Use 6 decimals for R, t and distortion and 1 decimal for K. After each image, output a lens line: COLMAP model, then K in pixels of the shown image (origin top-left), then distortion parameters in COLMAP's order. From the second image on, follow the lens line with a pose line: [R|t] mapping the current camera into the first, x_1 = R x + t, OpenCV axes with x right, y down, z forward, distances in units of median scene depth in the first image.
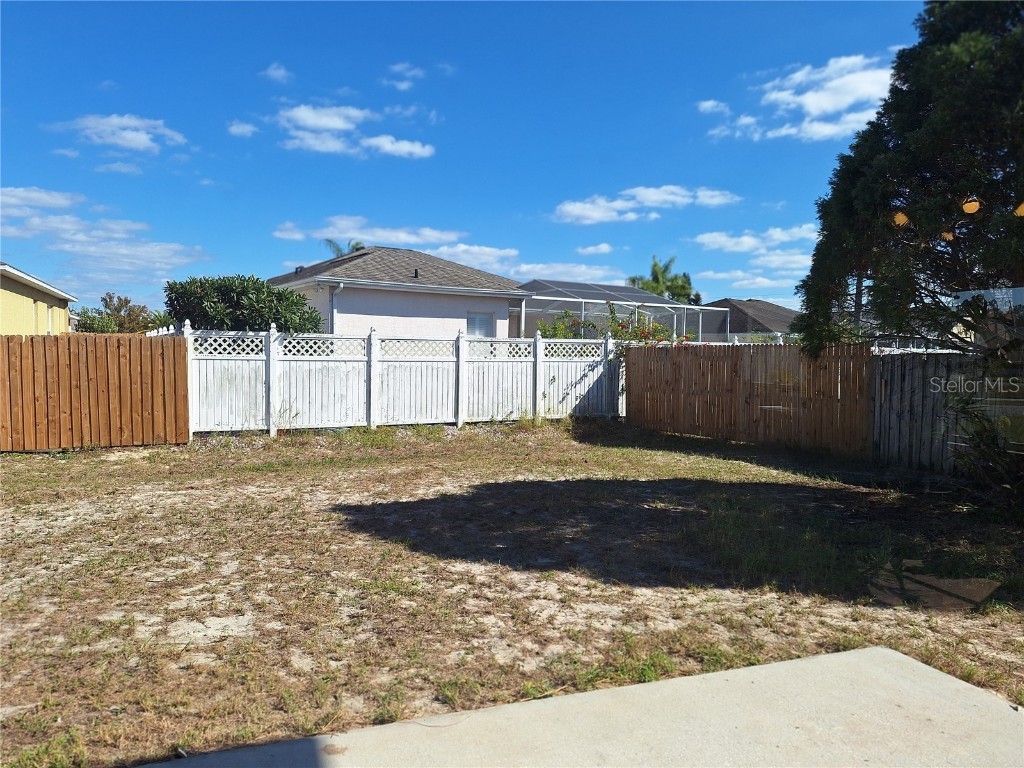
lens RADIAL K [[706.9, 0, 503.7], [0, 706.9, 391.9], [0, 0, 1]] dist [0.062788, -0.062281]
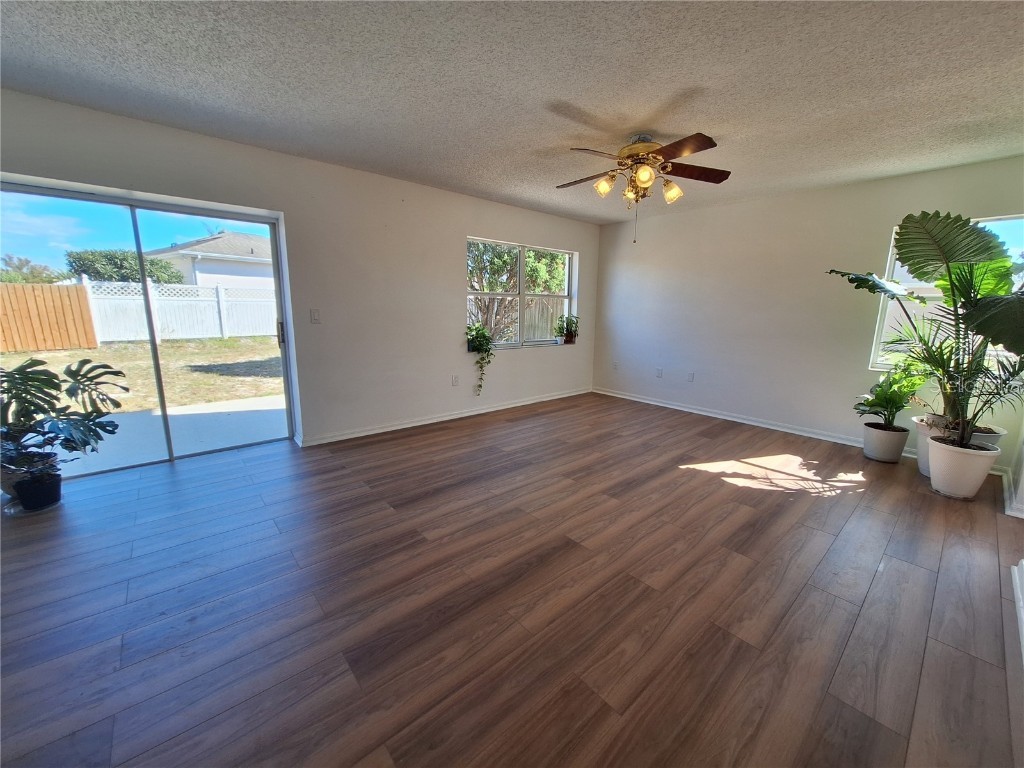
lens RADIAL K [[405.4, 0, 521.8], [0, 405.4, 387.0], [0, 0, 1]] dist [-0.007564, 0.001389]
pose [[0.925954, -0.069833, 0.371124, 0.137283], [0.015052, 0.988797, 0.148505, 0.034021], [-0.377337, -0.131923, 0.916632, -0.285945]]
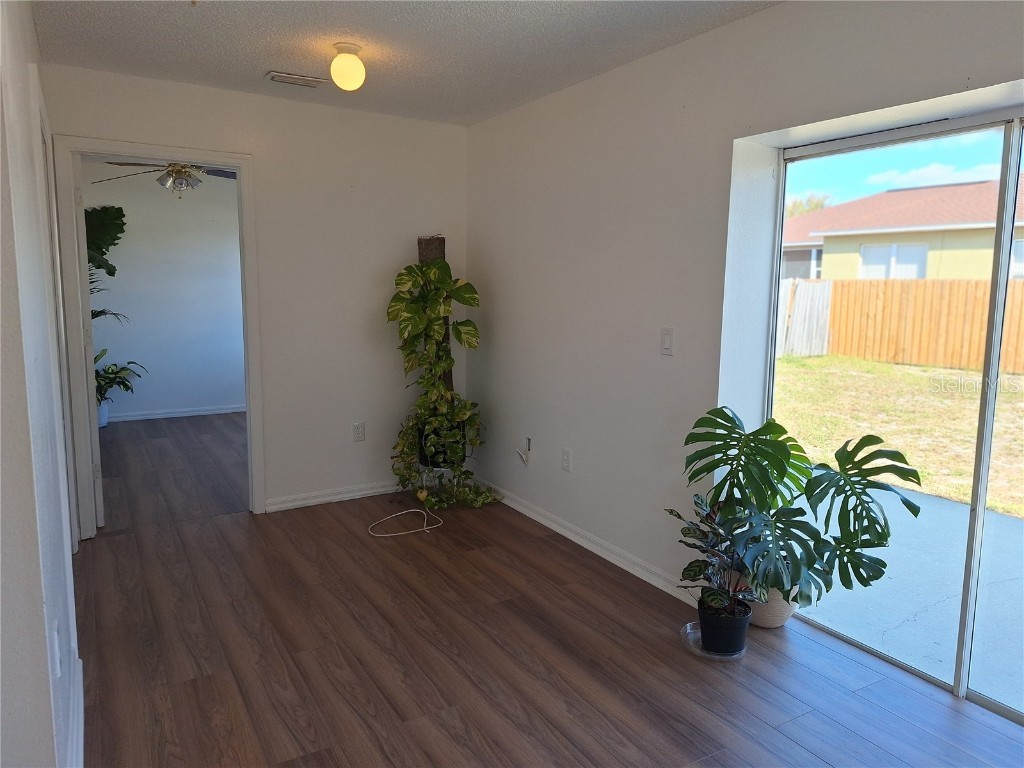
lens RADIAL K [[706.9, 0, 523.9], [0, 706.9, 380.9], [0, 0, 1]] dist [0.062788, -0.062281]
pose [[0.209007, 0.121939, -0.970282, 0.178948], [-0.066746, 0.991660, 0.110249, 0.015950], [0.975634, 0.041720, 0.215403, -0.138872]]
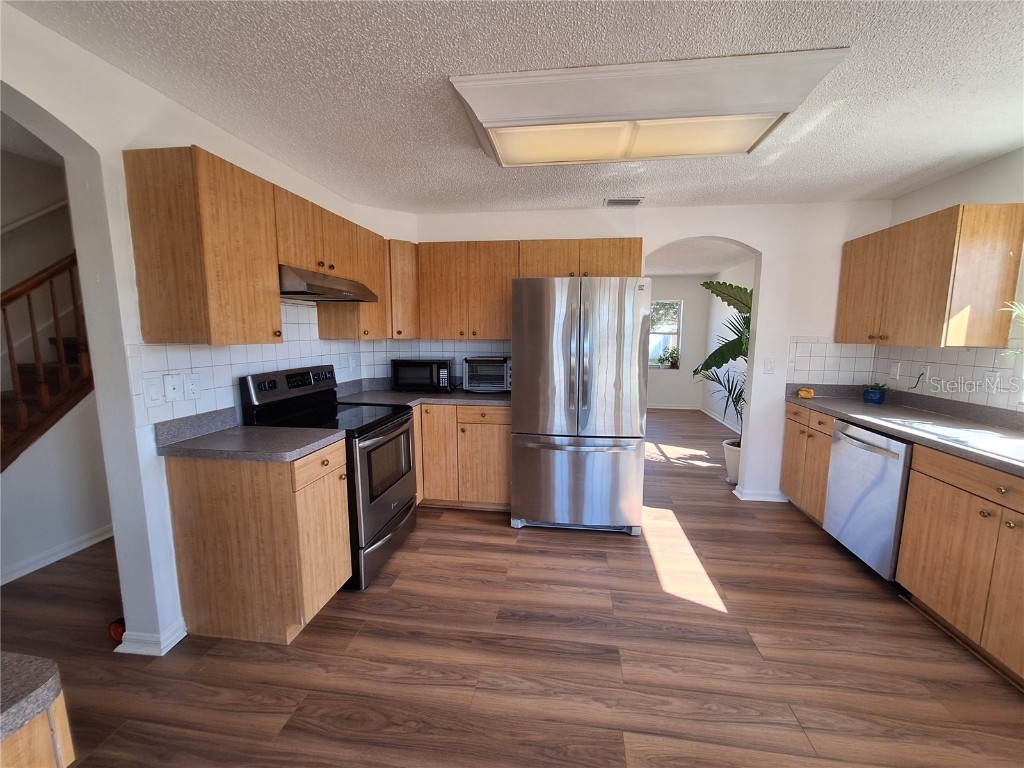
lens RADIAL K [[405.4, 0, 525.7], [0, 405.4, 376.9], [0, 0, 1]] dist [-0.007564, 0.001389]
pose [[0.894453, 0.043970, -0.444995, 0.430579], [-0.026454, 0.998614, 0.045500, 0.044369], [0.446379, -0.028926, 0.894376, -0.511777]]
